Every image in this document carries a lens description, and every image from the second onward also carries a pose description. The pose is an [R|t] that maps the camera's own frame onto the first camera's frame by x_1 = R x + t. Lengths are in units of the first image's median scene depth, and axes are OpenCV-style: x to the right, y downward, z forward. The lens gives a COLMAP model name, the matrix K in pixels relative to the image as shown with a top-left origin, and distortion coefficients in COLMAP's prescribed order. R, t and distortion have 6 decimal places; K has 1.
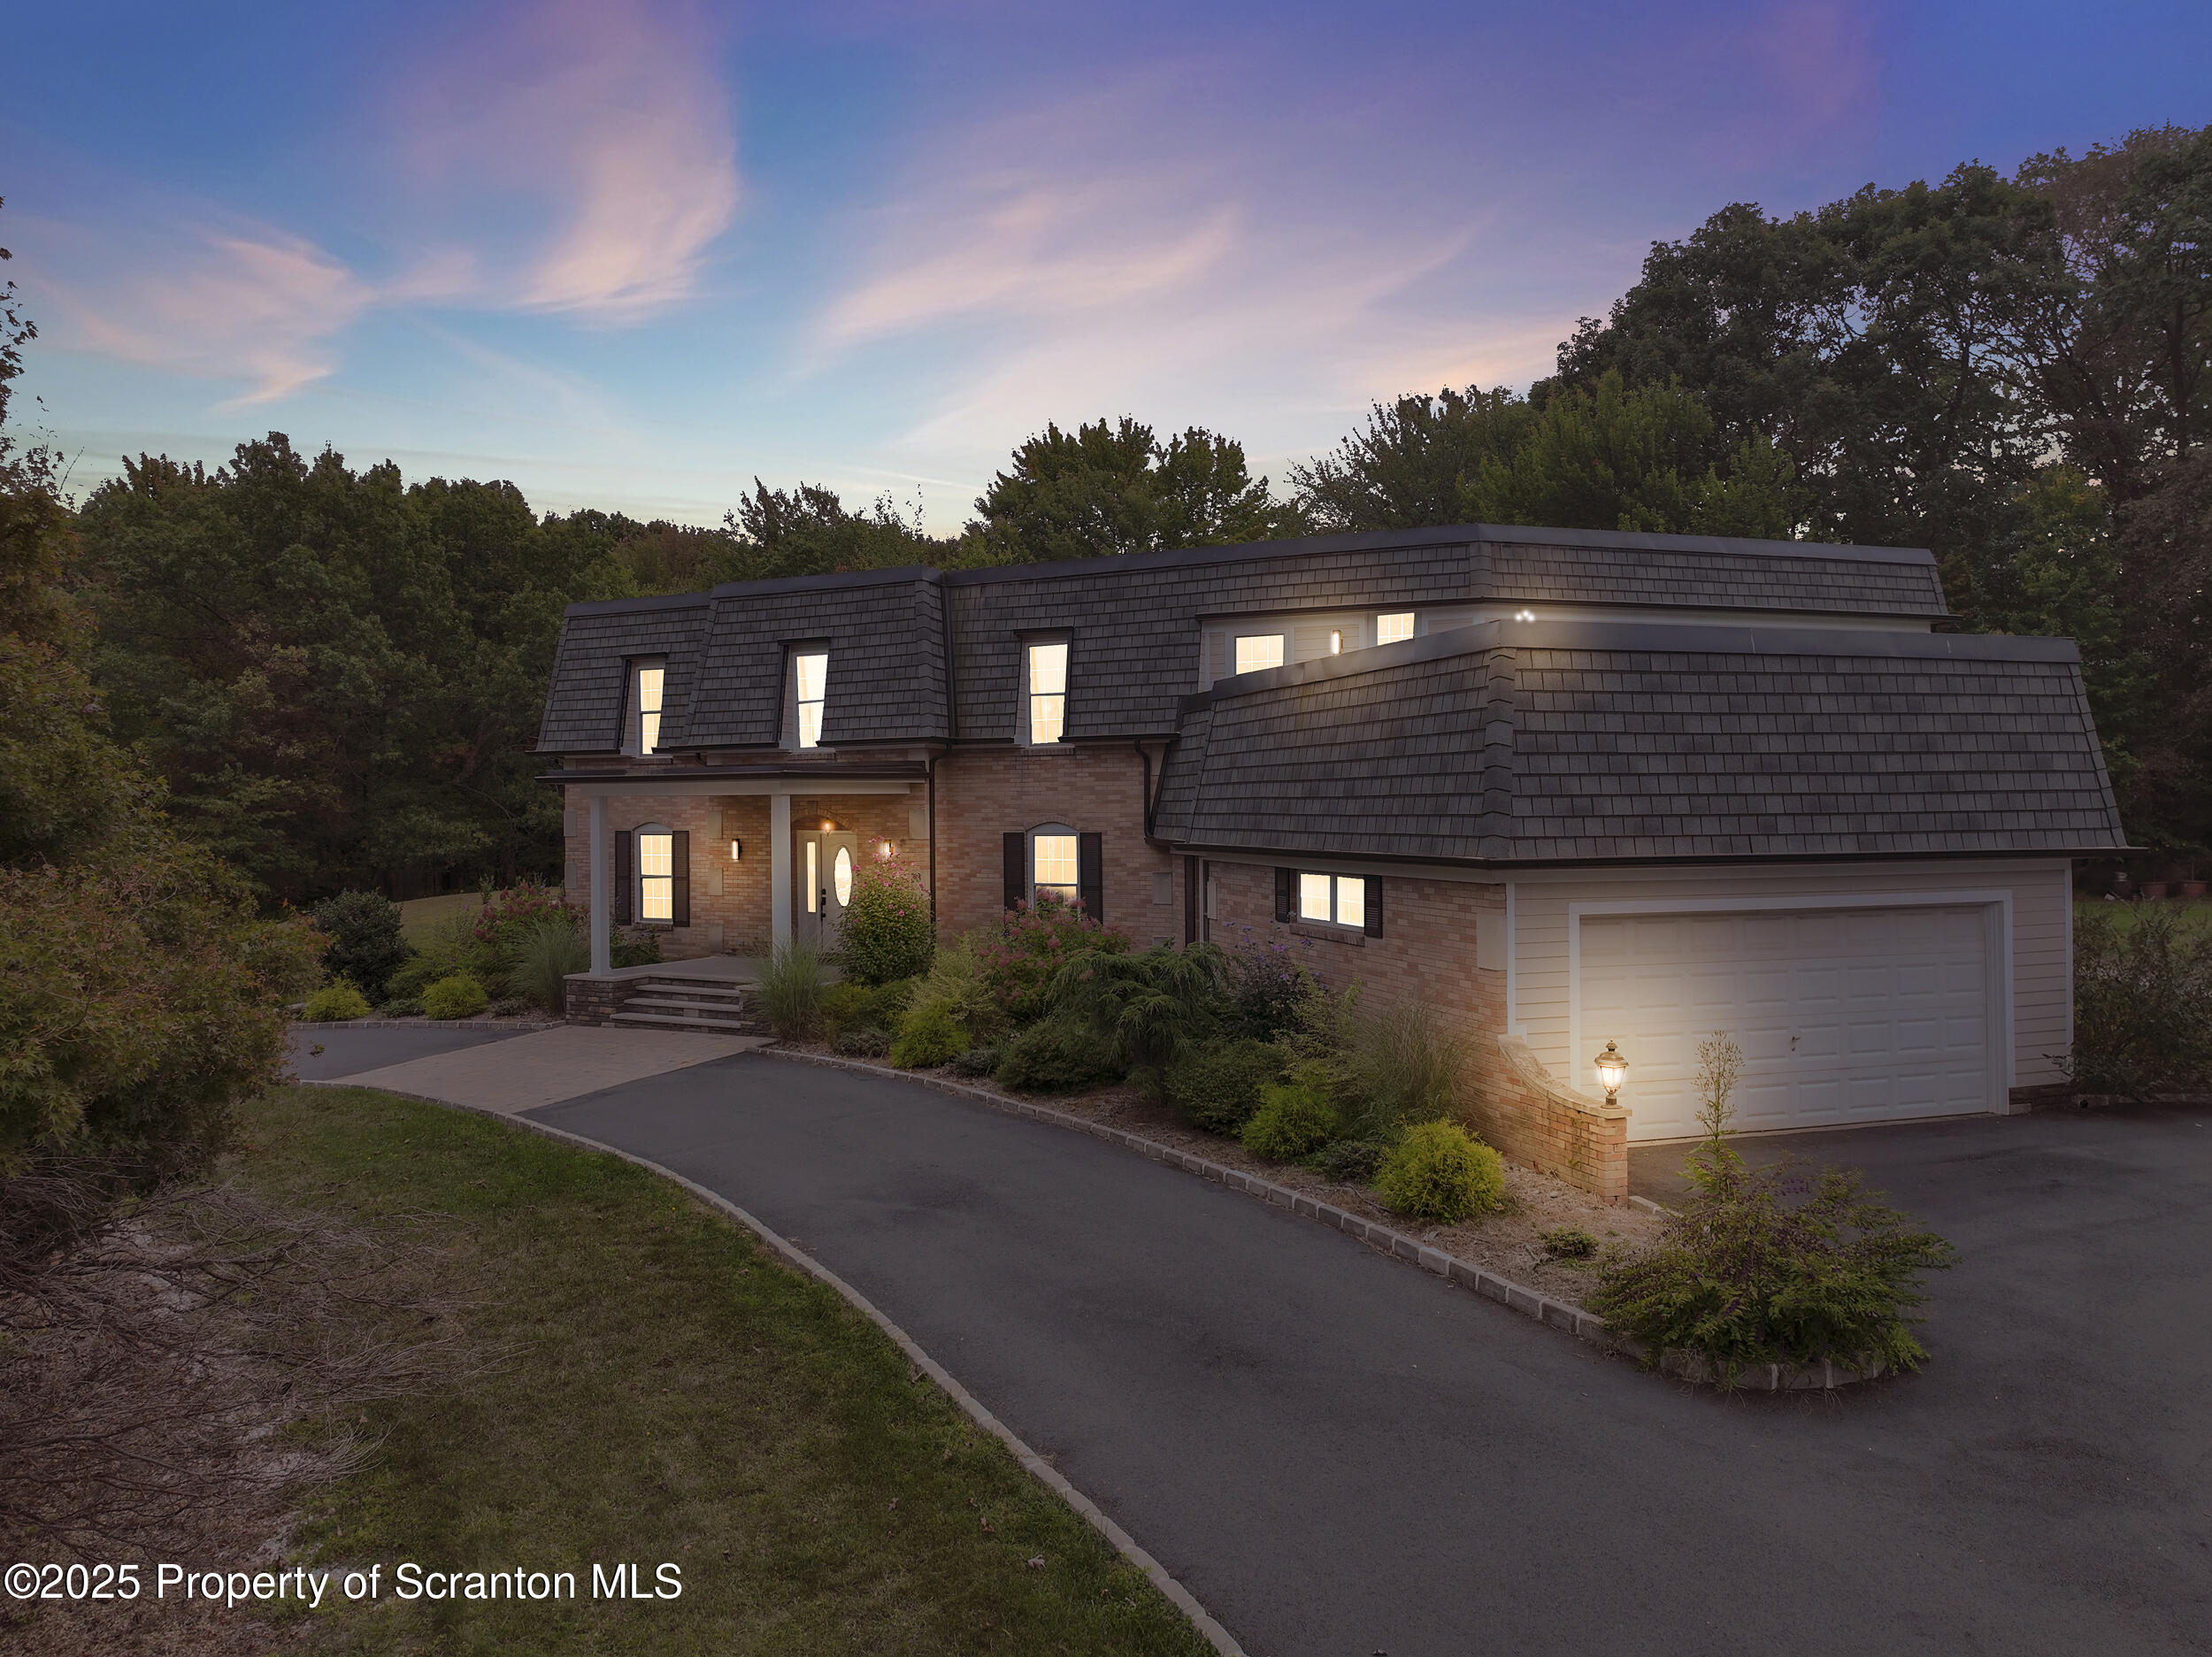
lens RADIAL K [[1553.4, 0, 1107.2], [0, 1553.4, 821.9], [0, 0, 1]] dist [0.006026, -0.000823]
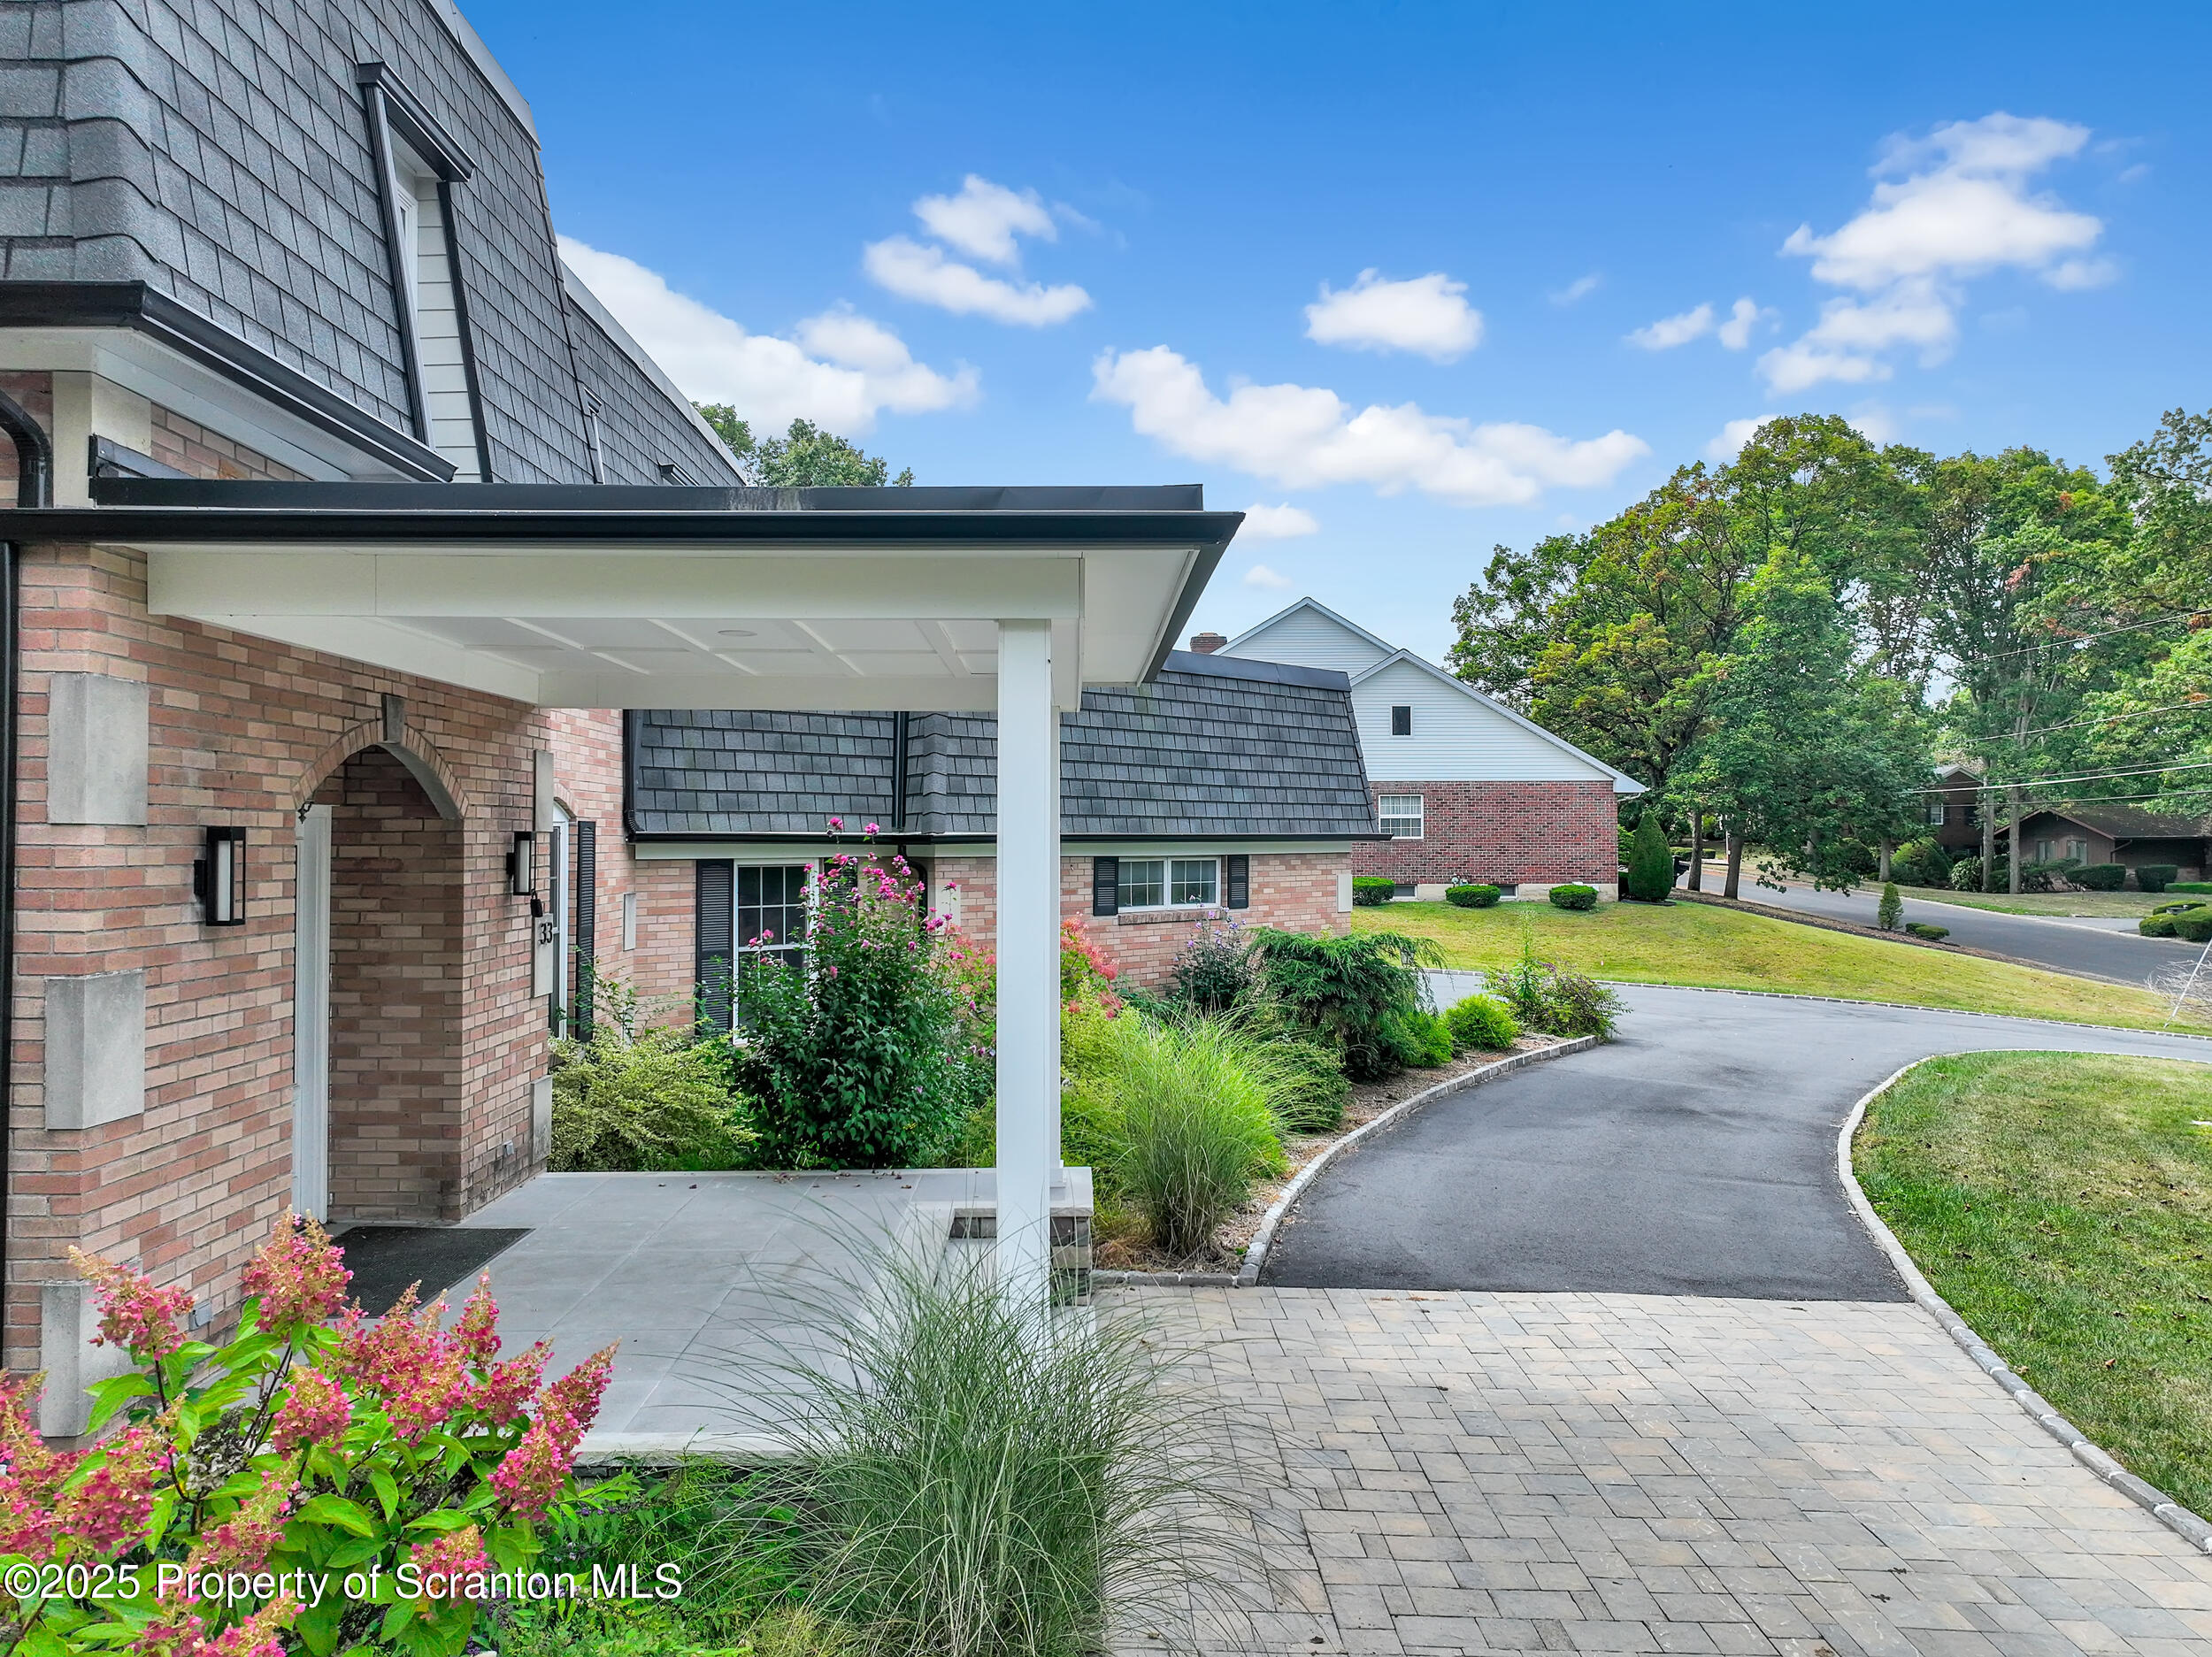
lens RADIAL K [[1552.7, 0, 1106.1], [0, 1552.7, 820.2], [0, 0, 1]] dist [0.004553, 0.001128]
pose [[-0.475612, 0.019595, 0.879437, -0.550262], [0.013473, 0.999797, -0.014991, 0.016876], [-0.879552, 0.004719, -0.475779, 1.126824]]
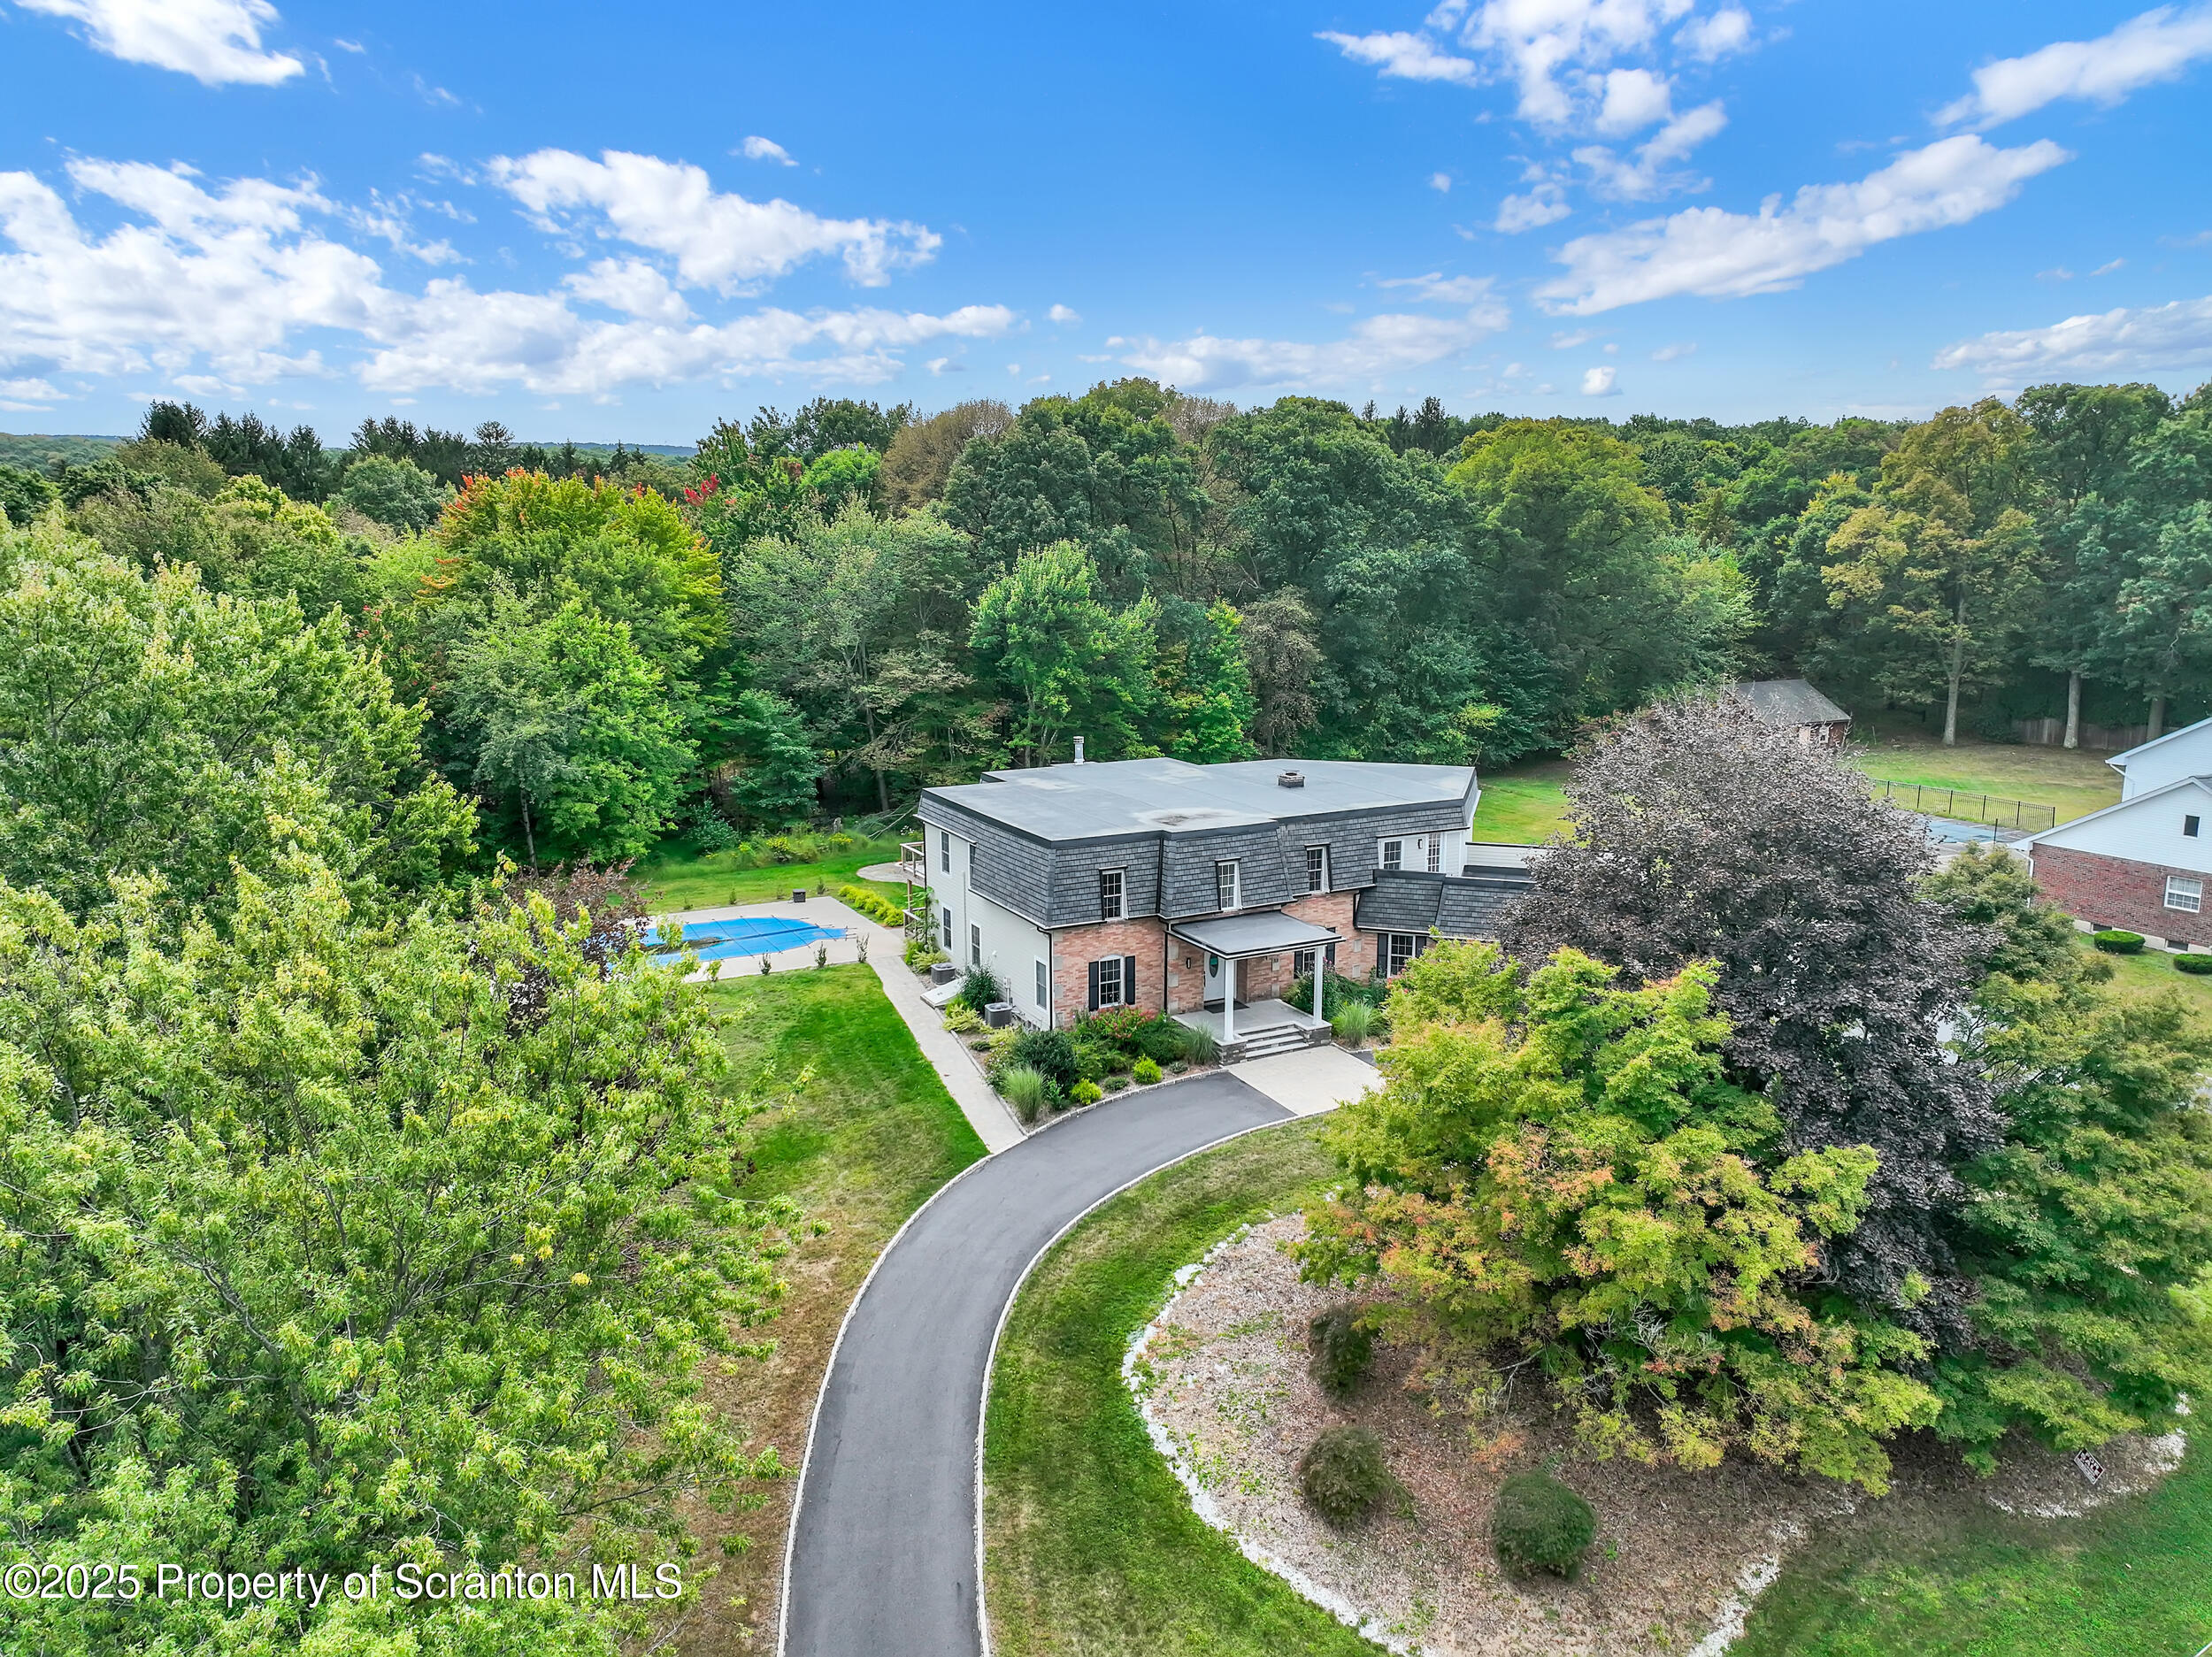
lens RADIAL K [[1553.8, 0, 1107.2], [0, 1553.8, 825.9], [0, 0, 1]] dist [0.006868, -0.004385]
pose [[0.575781, -0.150352, 0.803661, -2.143698], [0.007683, 0.983898, 0.178567, -0.586496], [-0.817568, -0.096641, 0.567665, -0.045939]]
